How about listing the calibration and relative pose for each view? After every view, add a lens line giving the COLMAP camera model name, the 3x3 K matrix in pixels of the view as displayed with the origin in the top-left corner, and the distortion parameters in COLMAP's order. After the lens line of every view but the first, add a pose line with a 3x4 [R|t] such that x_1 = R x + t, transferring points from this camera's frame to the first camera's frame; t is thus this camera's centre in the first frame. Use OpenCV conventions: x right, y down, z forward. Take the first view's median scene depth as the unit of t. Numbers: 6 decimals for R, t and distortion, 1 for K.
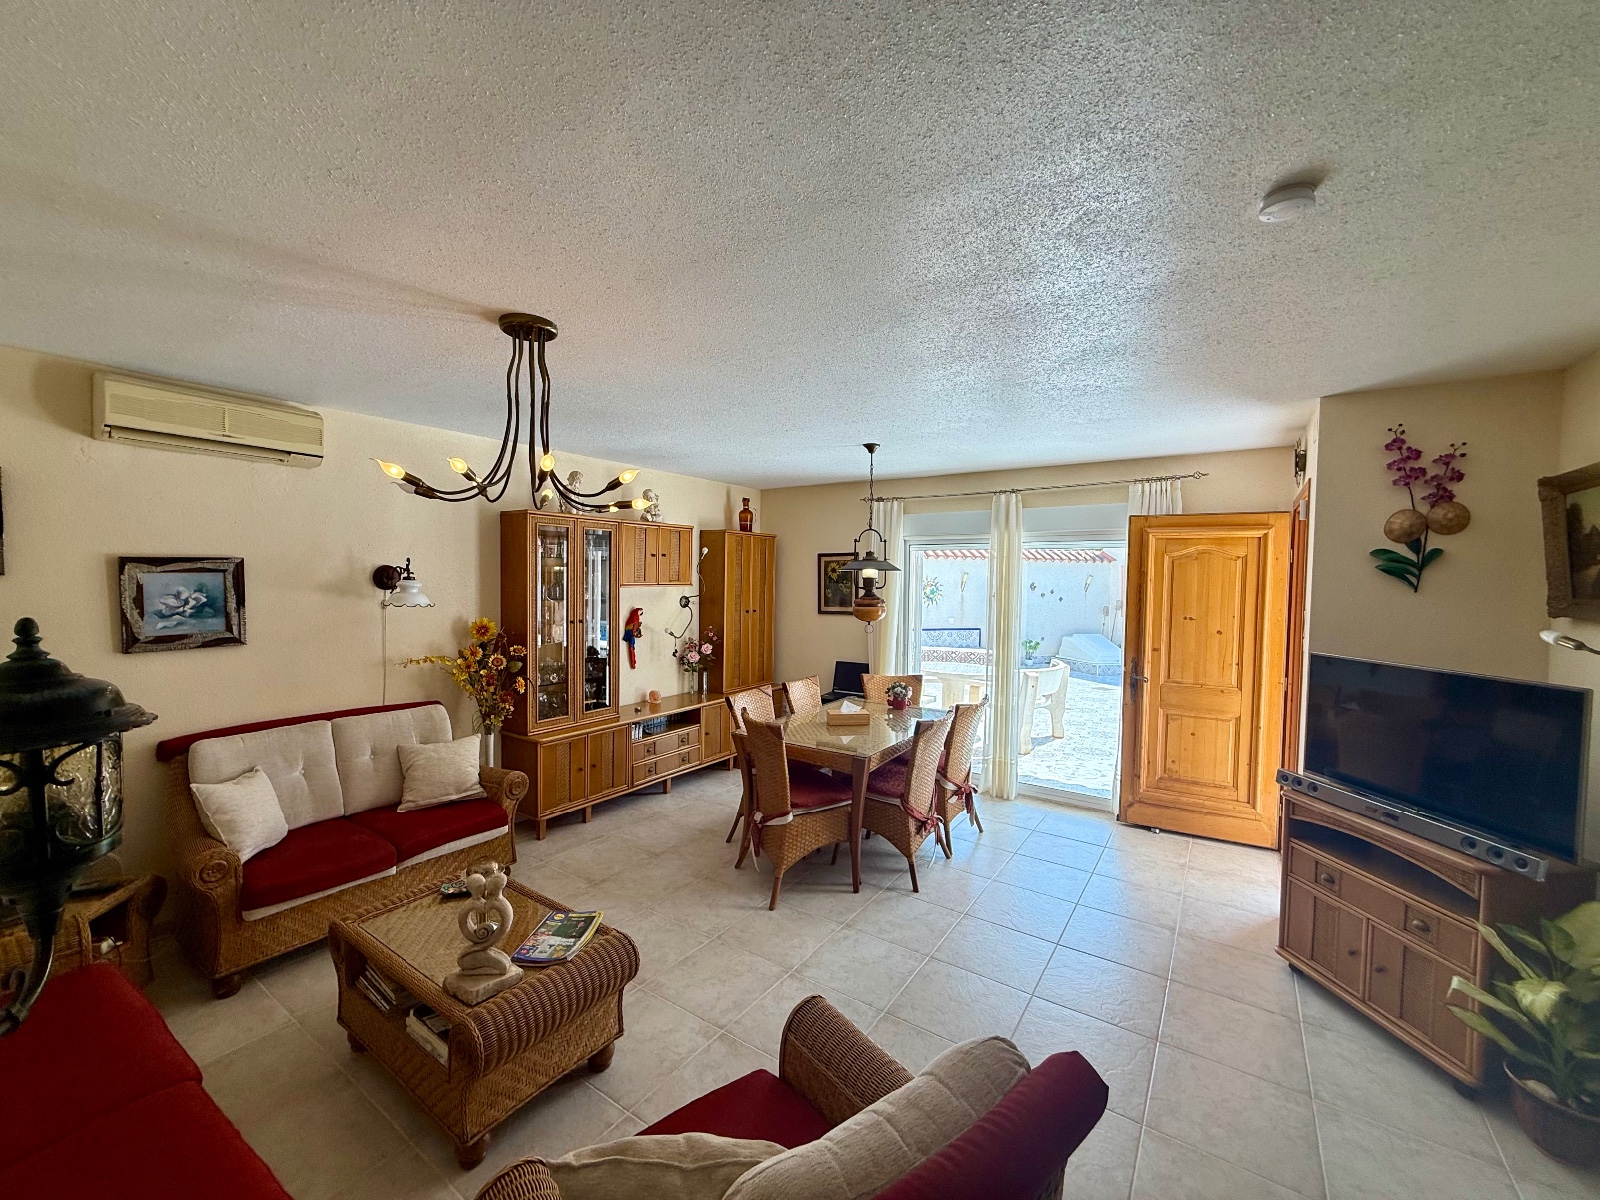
lens RADIAL K [[640.1, 0, 791.8], [0, 640.1, 598.7], [0, 0, 1]] dist [-0.005325, 0.001409]
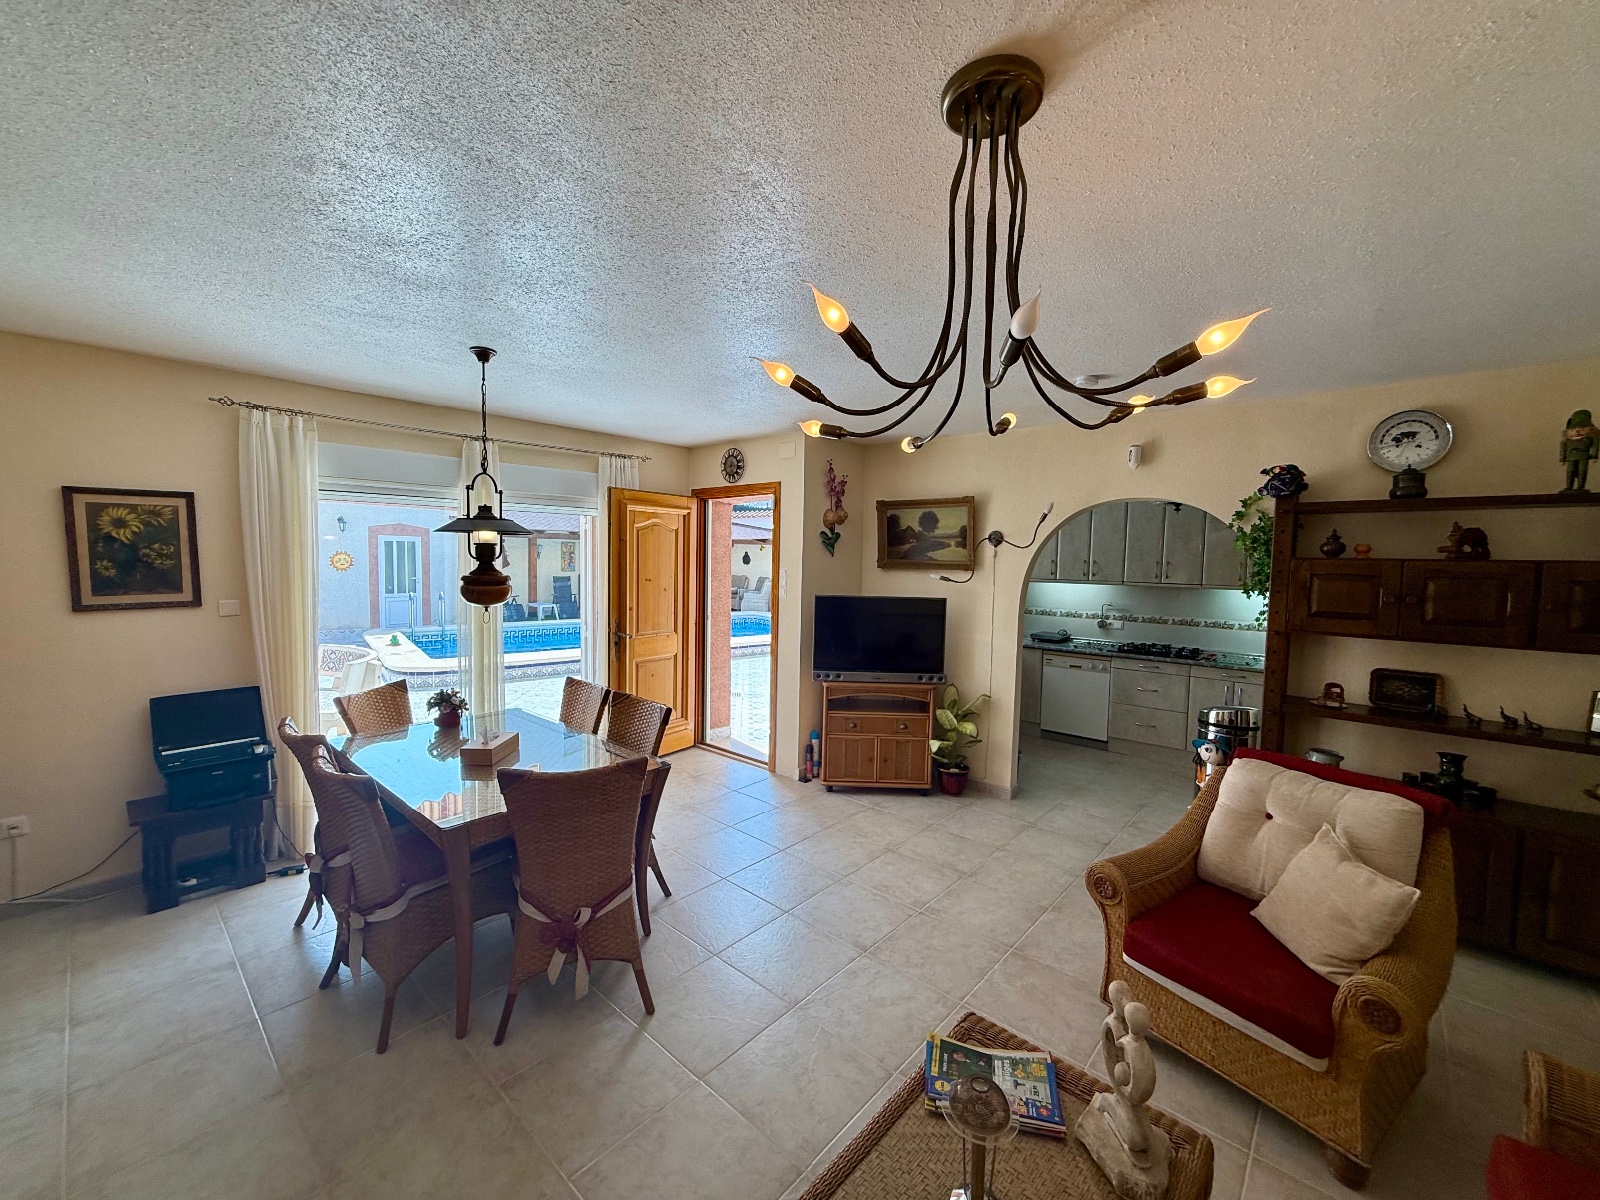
lens RADIAL K [[640.1, 0, 800.5], [0, 640.1, 596.7], [0, 0, 1]] dist [-0.005325, 0.001409]
pose [[0.121421, -0.073621, 0.989867, -0.532041], [0.017851, 0.997246, 0.071980, -0.018766], [-0.992441, 0.008930, 0.122401, 0.579575]]
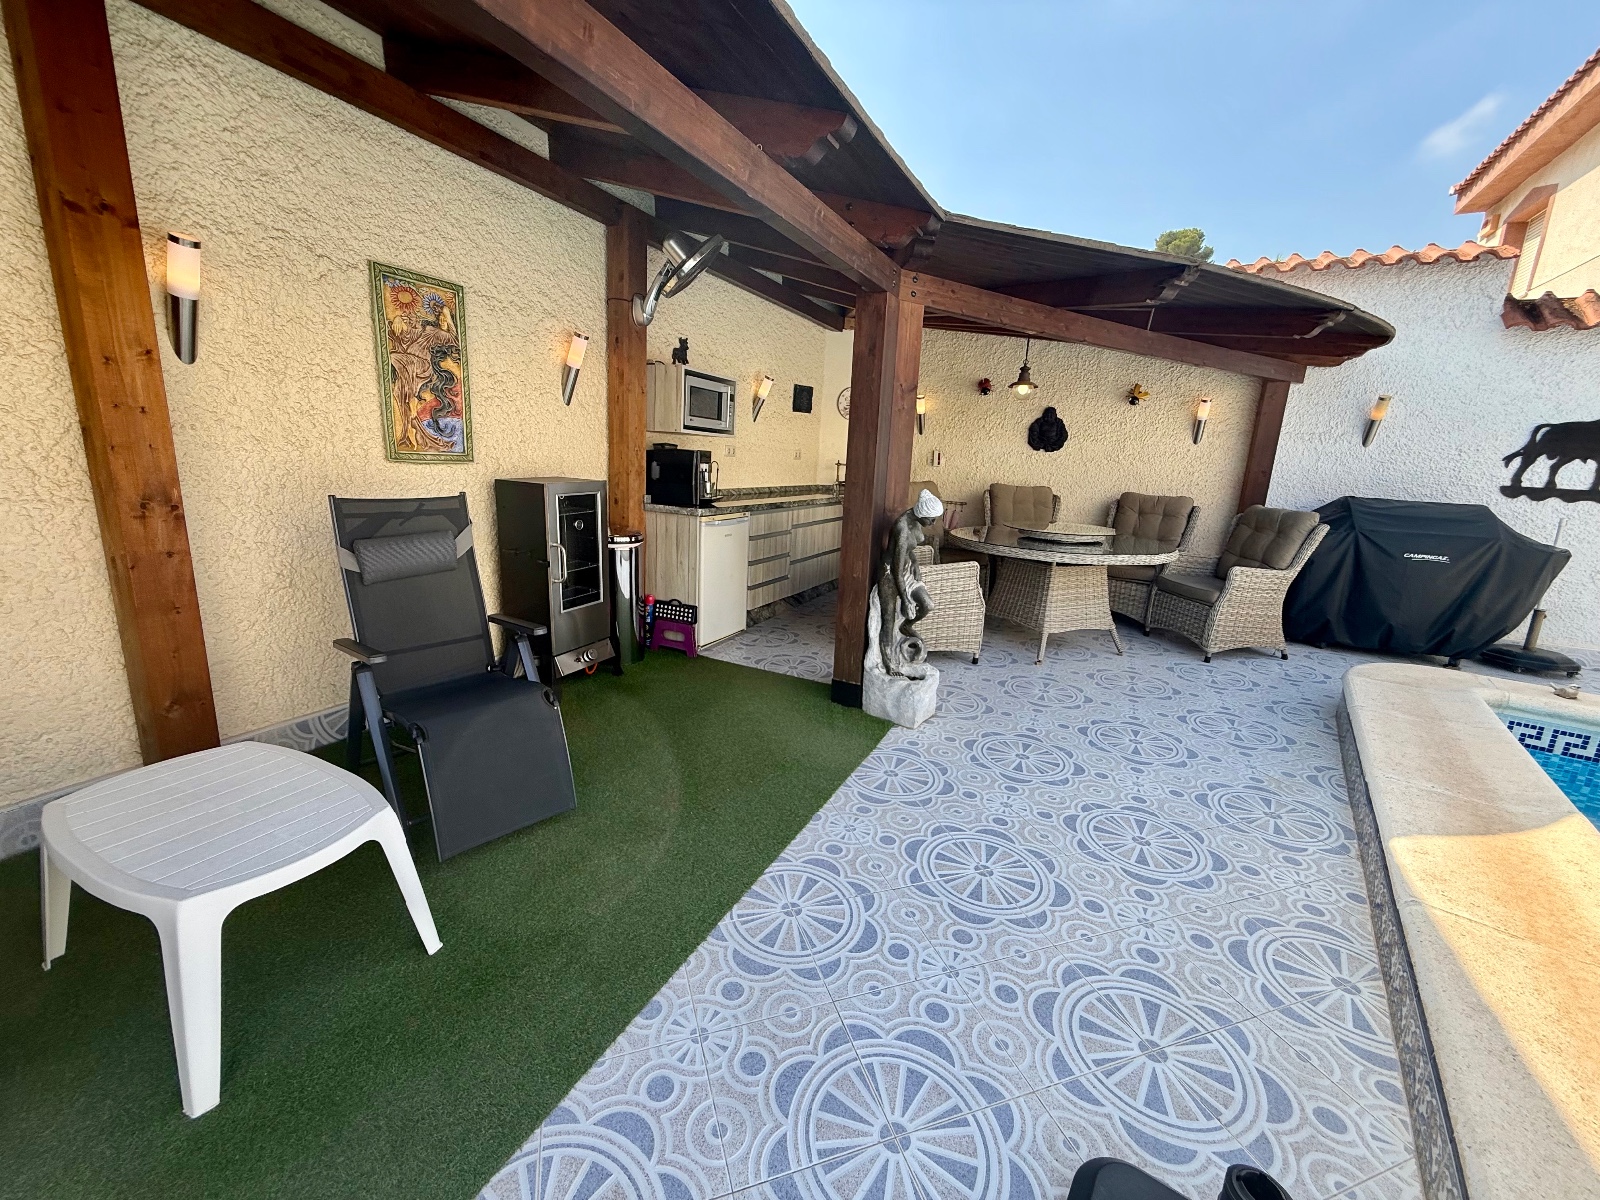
lens RADIAL K [[640.1, 0, 802.0], [0, 640.1, 603.0], [0, 0, 1]] dist [-0.005325, 0.001409]
pose [[-0.119019, -0.241636, 0.963040, 2.532647], [-0.015320, 0.970266, 0.241556, 0.061127], [-0.992774, 0.013996, -0.119182, 2.205022]]
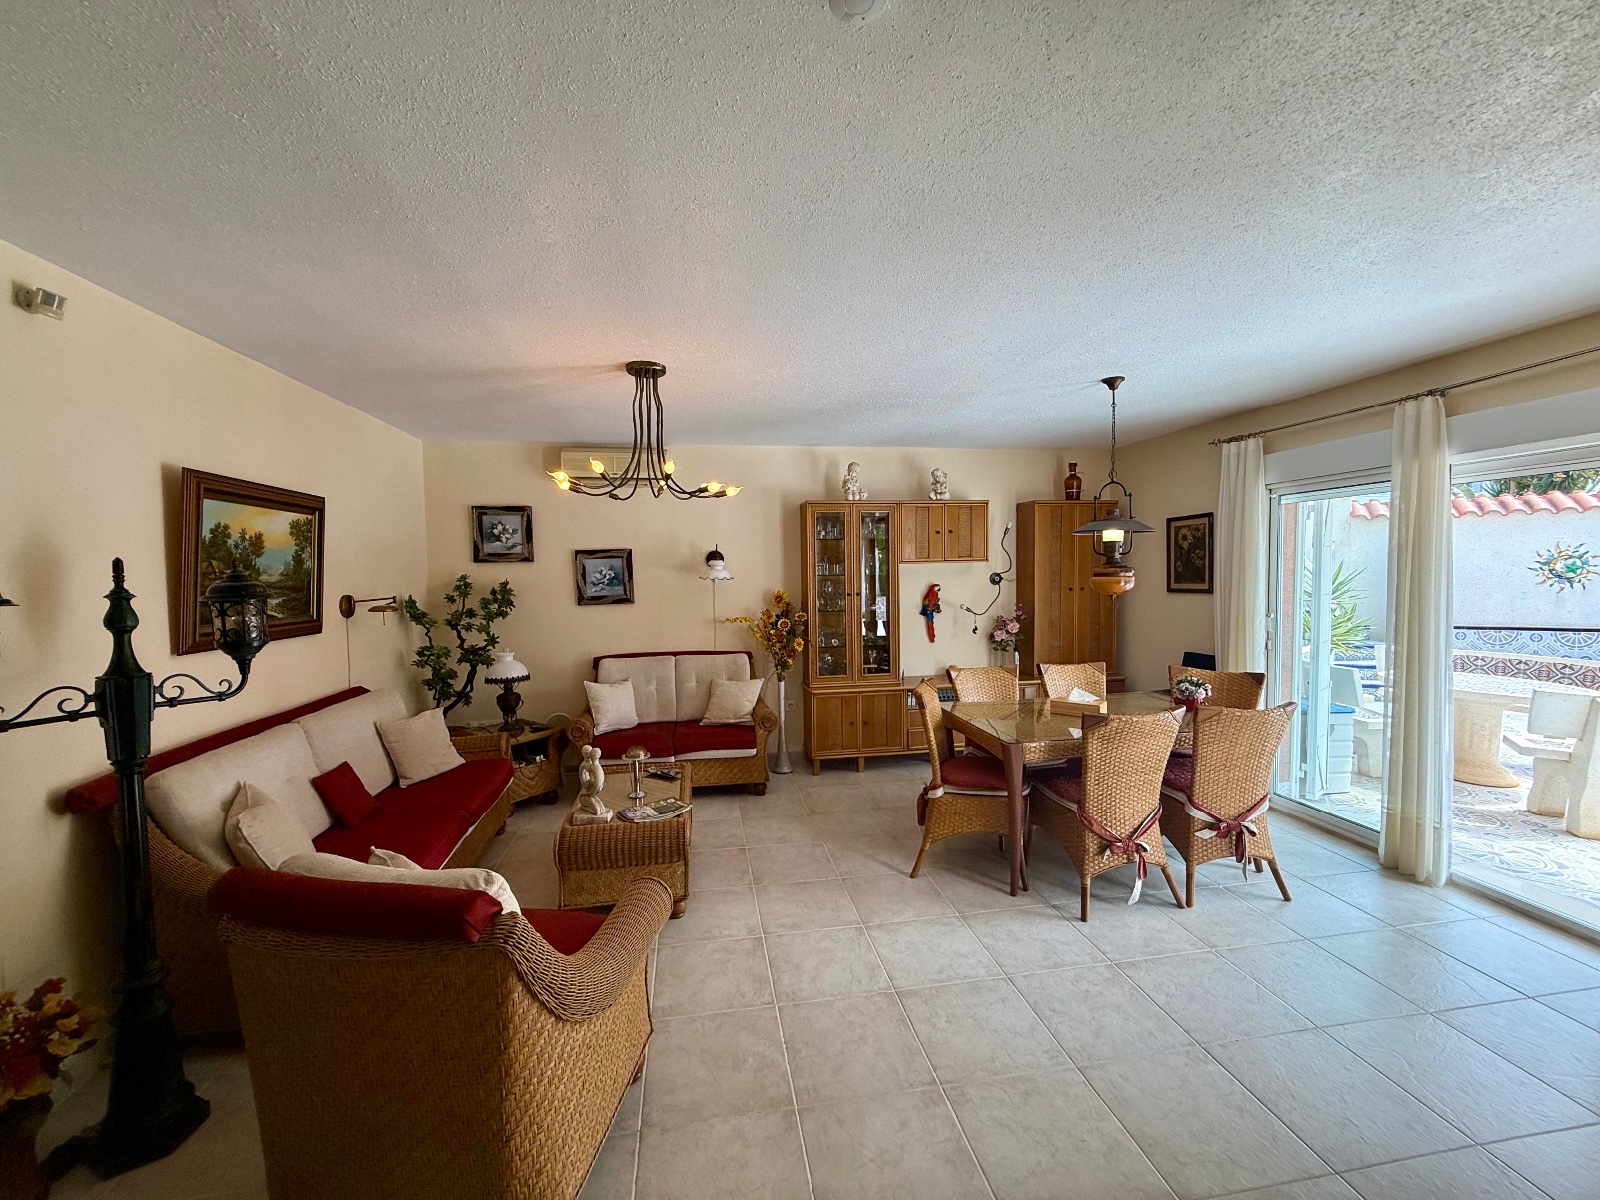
lens RADIAL K [[640.1, 0, 796.3], [0, 640.1, 592.2], [0, 0, 1]] dist [-0.005325, 0.001409]
pose [[0.693430, 0.002844, -0.720519, 0.435011], [0.000267, 0.999991, 0.004204, 0.028767], [0.720524, -0.003108, 0.693423, 0.139783]]
